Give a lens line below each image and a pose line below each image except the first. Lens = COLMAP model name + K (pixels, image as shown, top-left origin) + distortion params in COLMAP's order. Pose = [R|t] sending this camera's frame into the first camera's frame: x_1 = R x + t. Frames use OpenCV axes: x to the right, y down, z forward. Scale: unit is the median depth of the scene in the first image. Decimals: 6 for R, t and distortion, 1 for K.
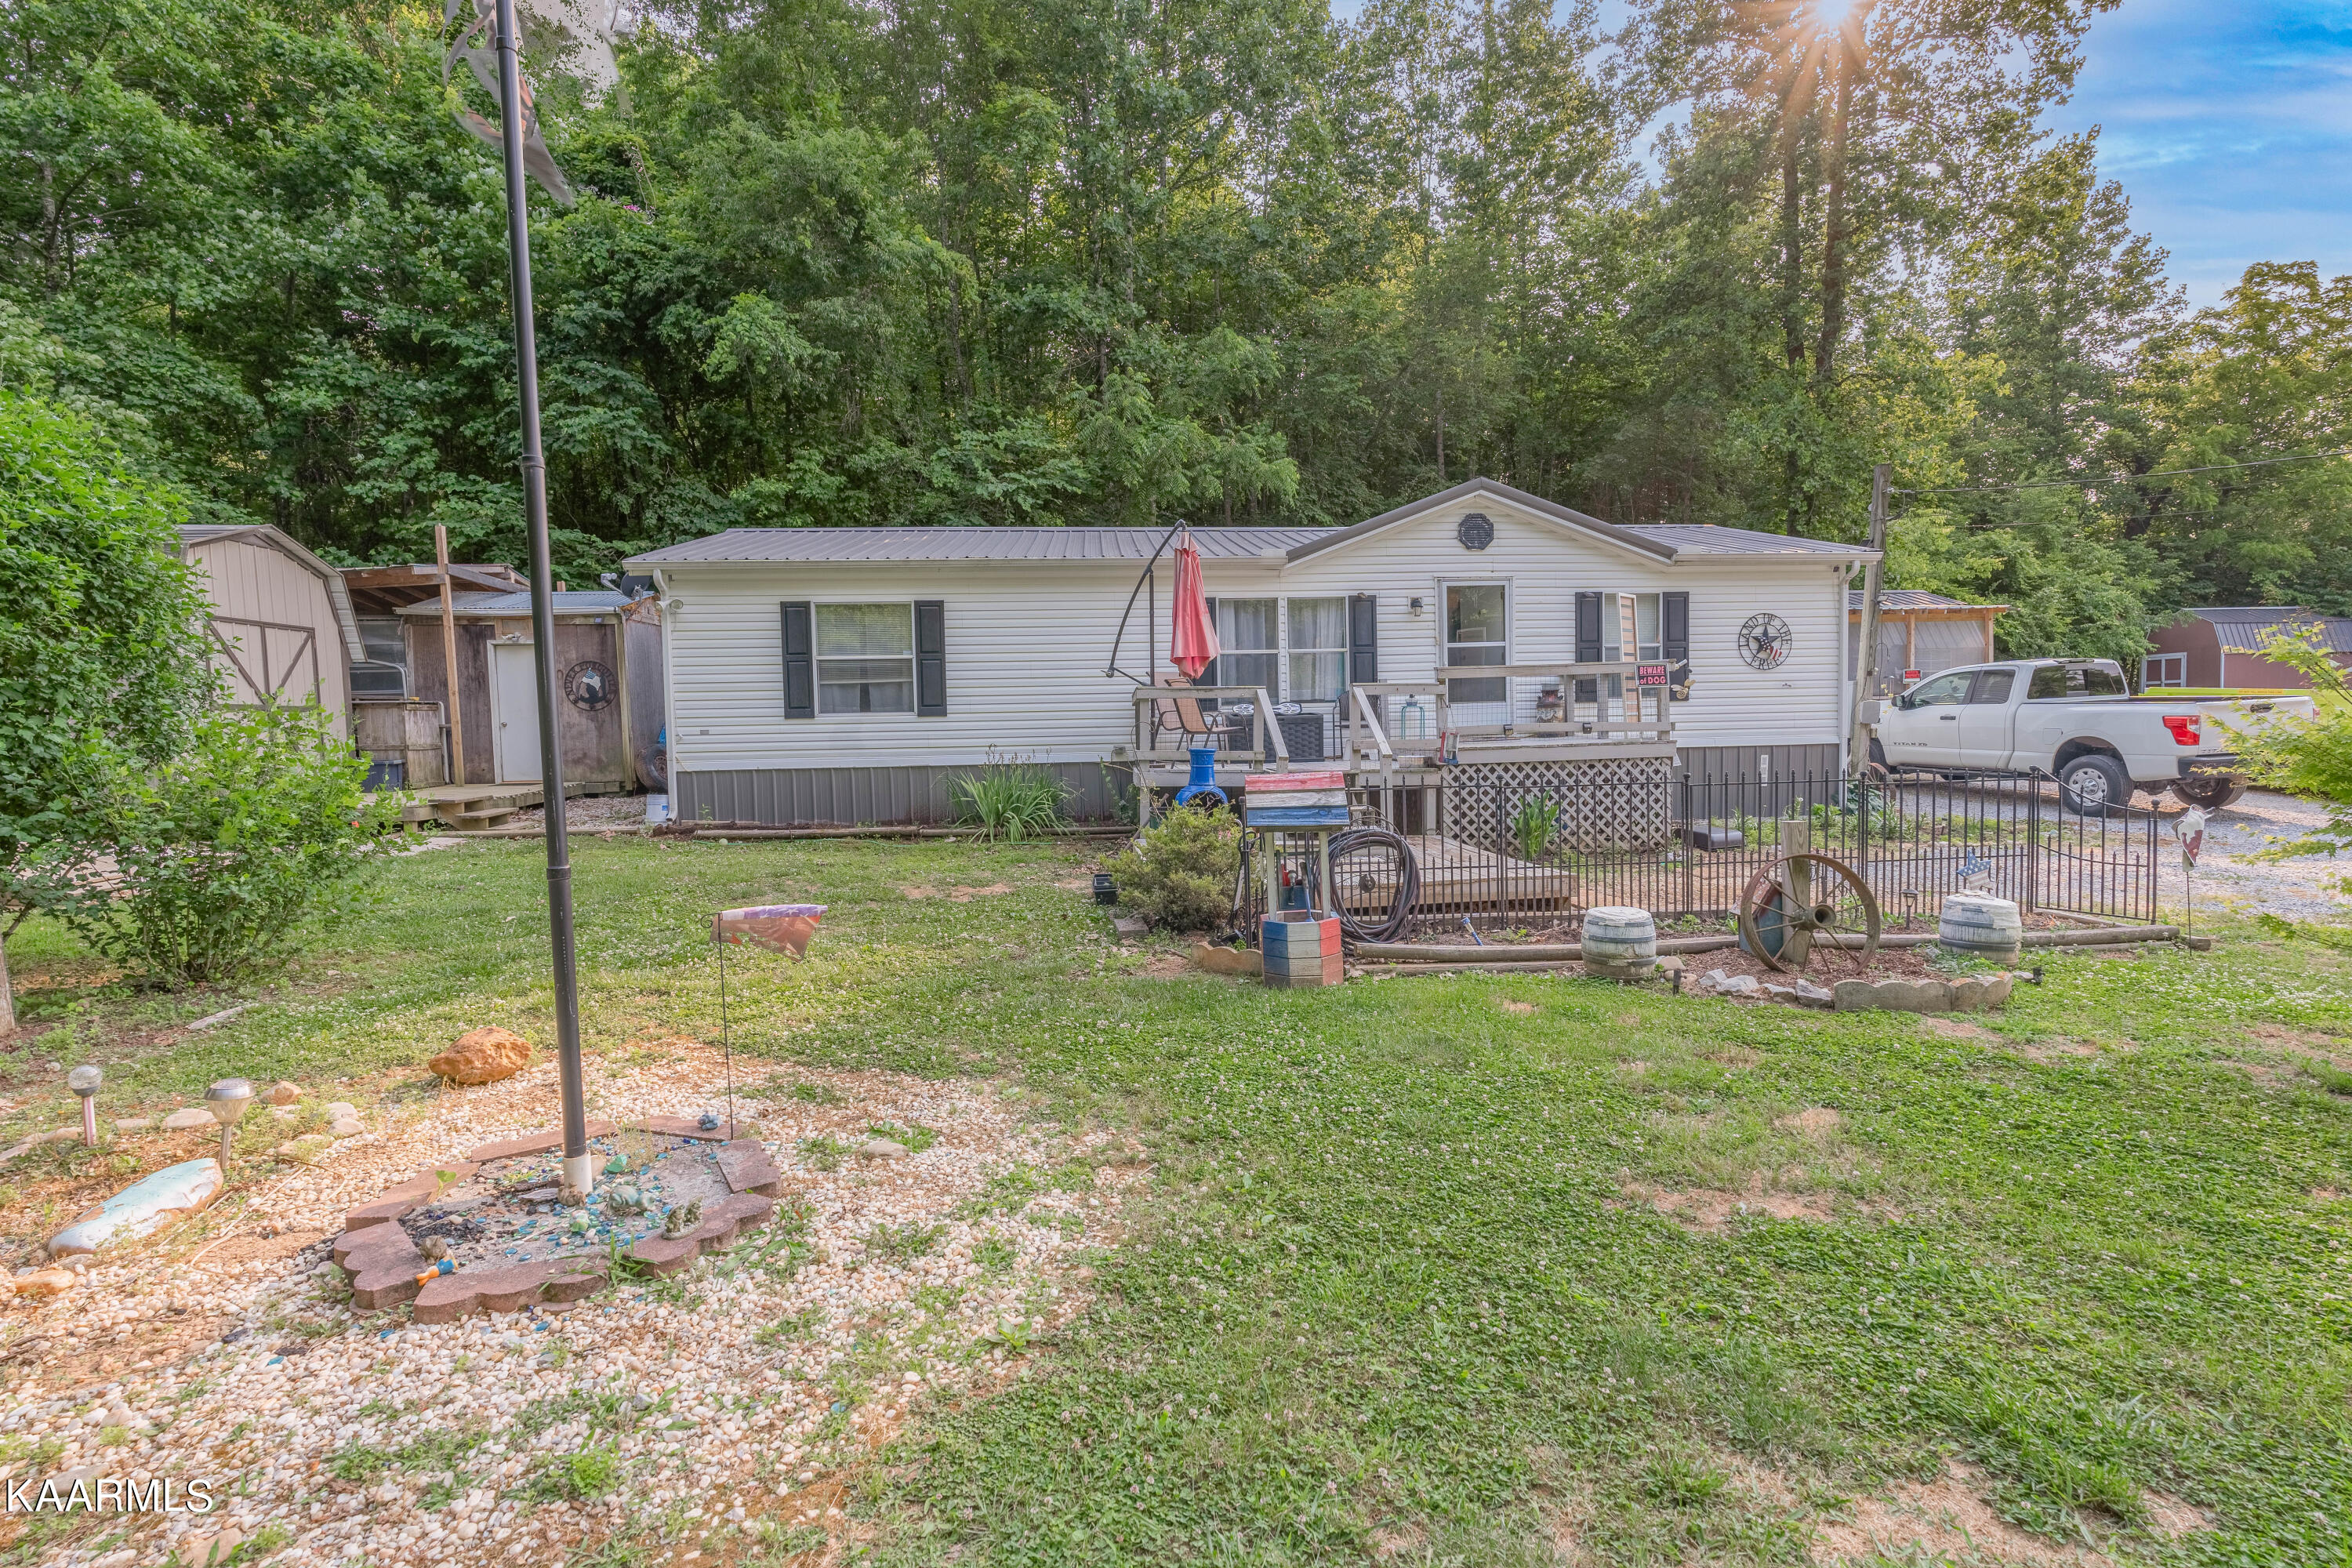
lens RADIAL K [[1071.3, 0, 1176.9], [0, 1071.3, 782.0], [0, 0, 1]] dist [-0.001737, -0.000077]
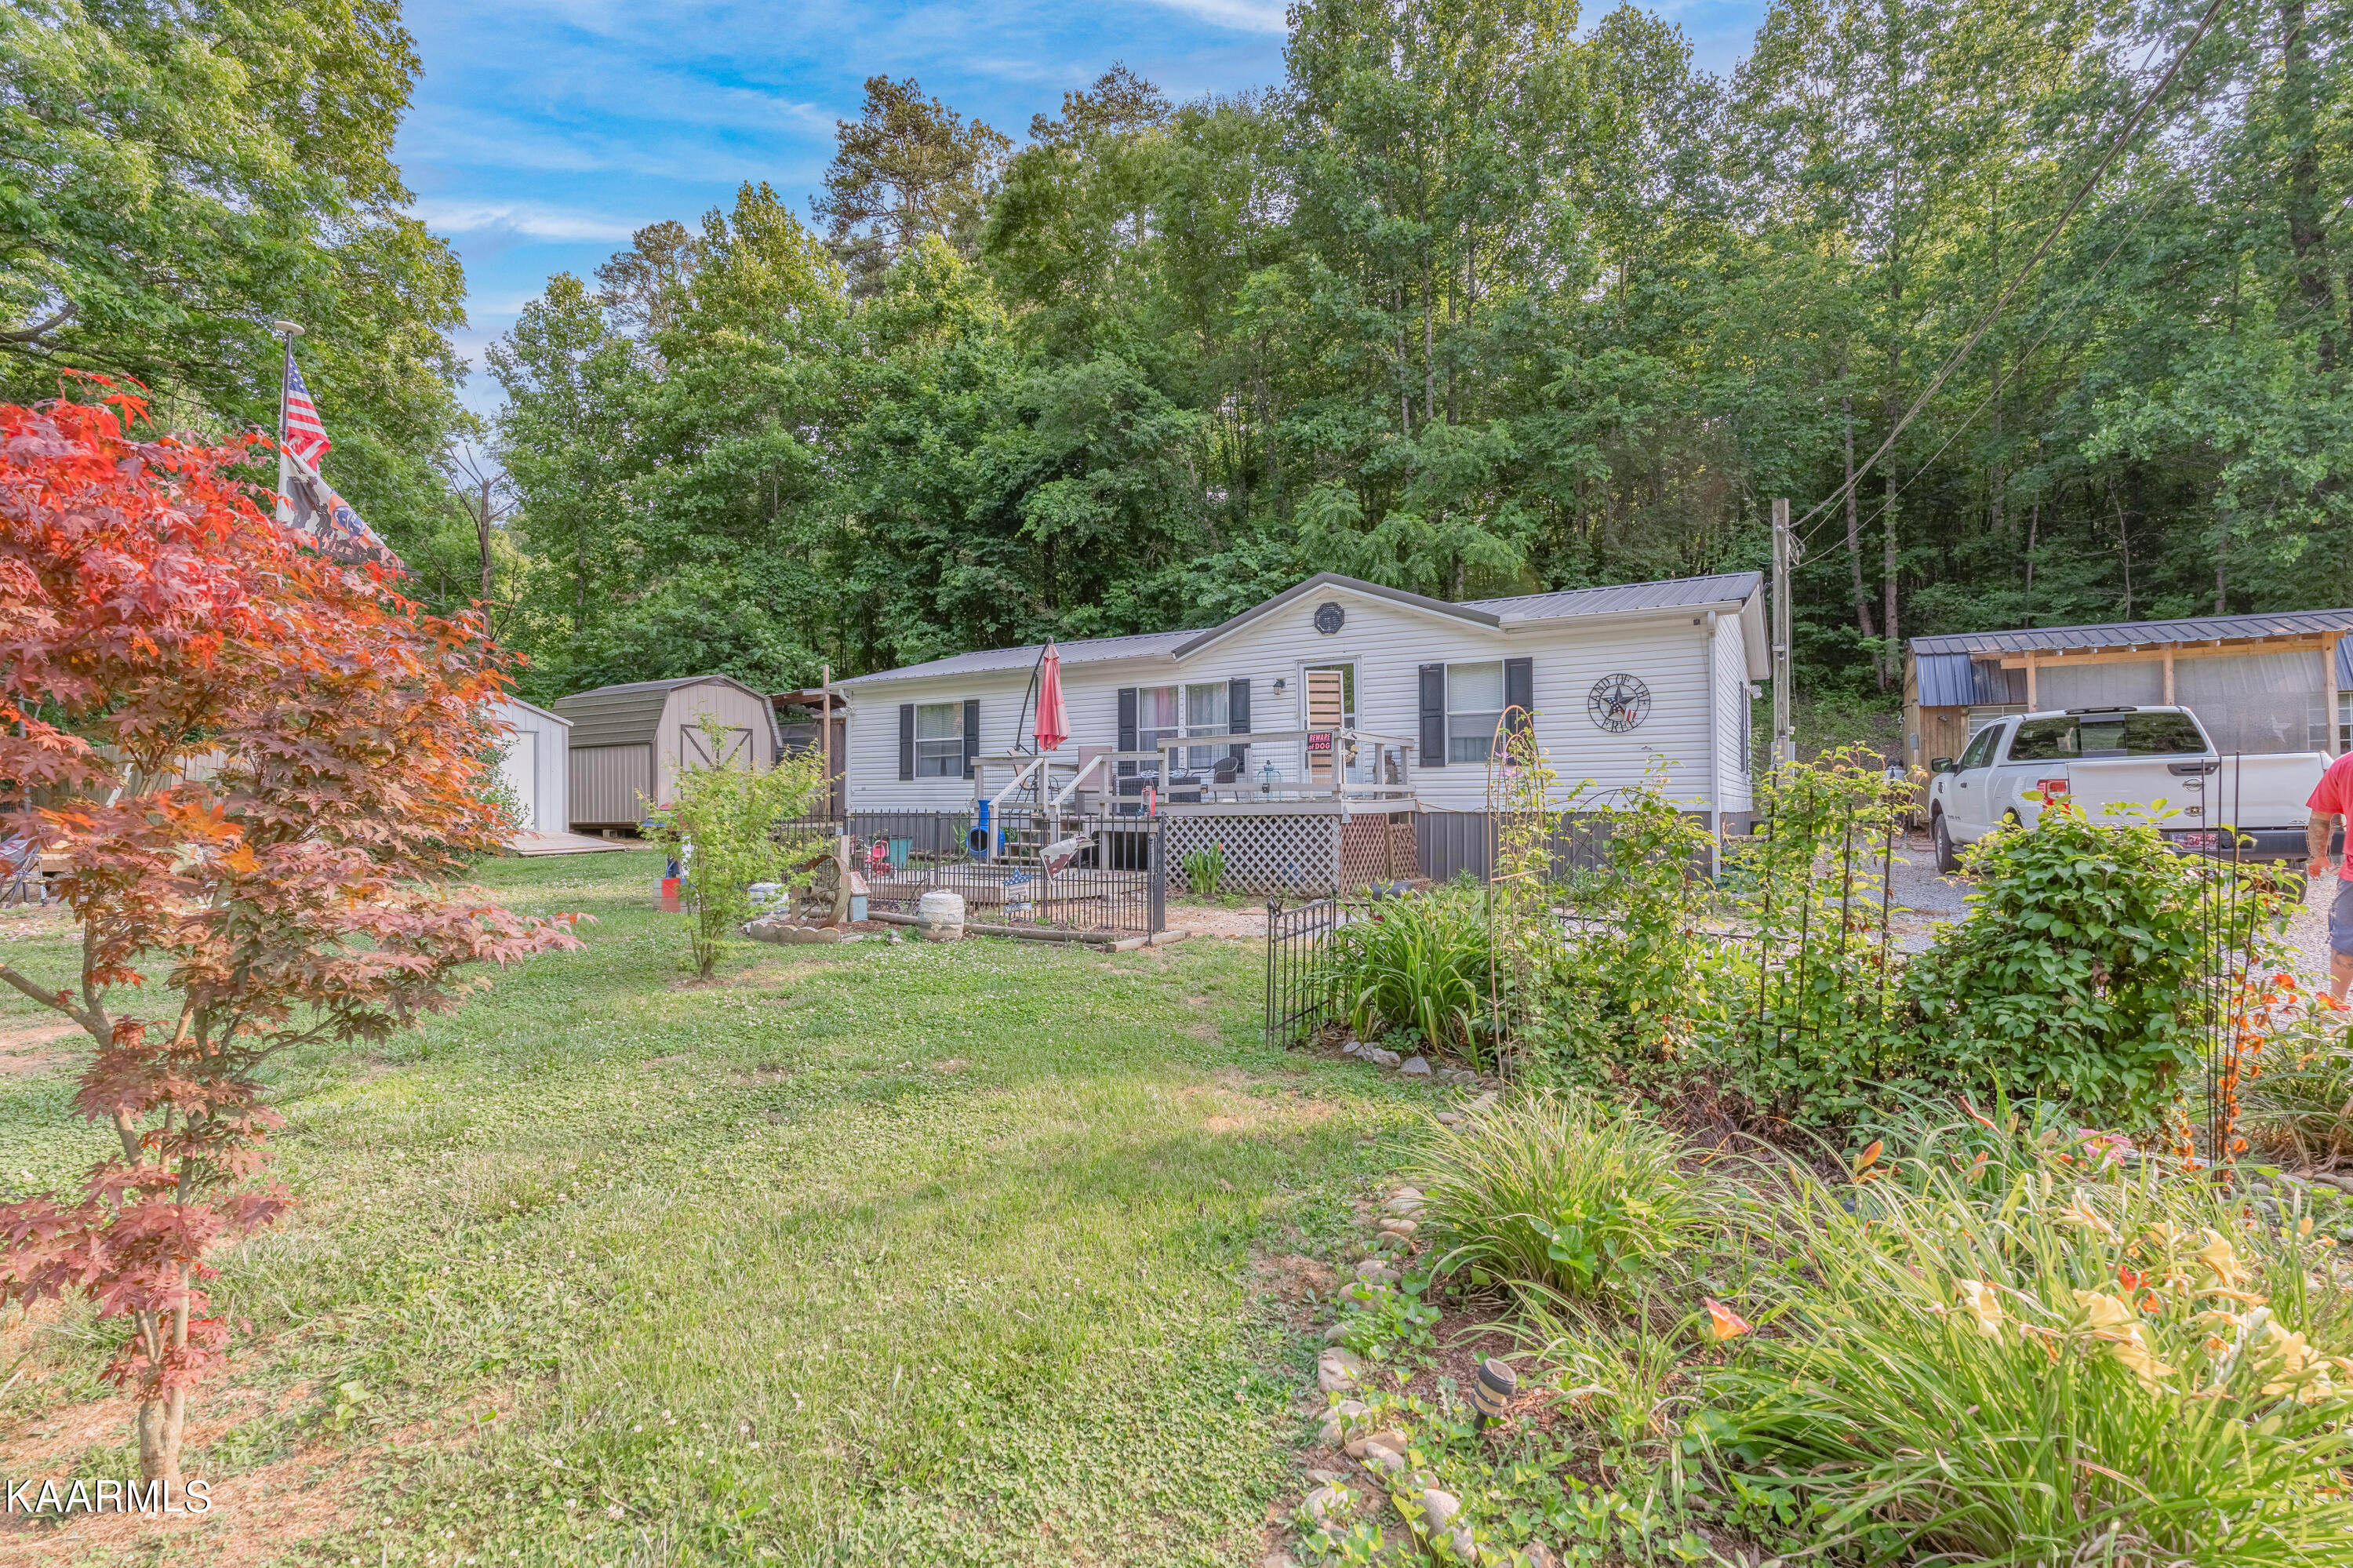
lens RADIAL K [[1071.7, 0, 1178.5], [0, 1071.7, 792.2], [0, 0, 1]] dist [-0.001737, -0.000077]
pose [[0.803407, 0.008328, -0.595372, 0.821573], [-0.043414, 0.998060, -0.044624, 0.008789], [0.593846, 0.061699, 0.802210, 0.001257]]
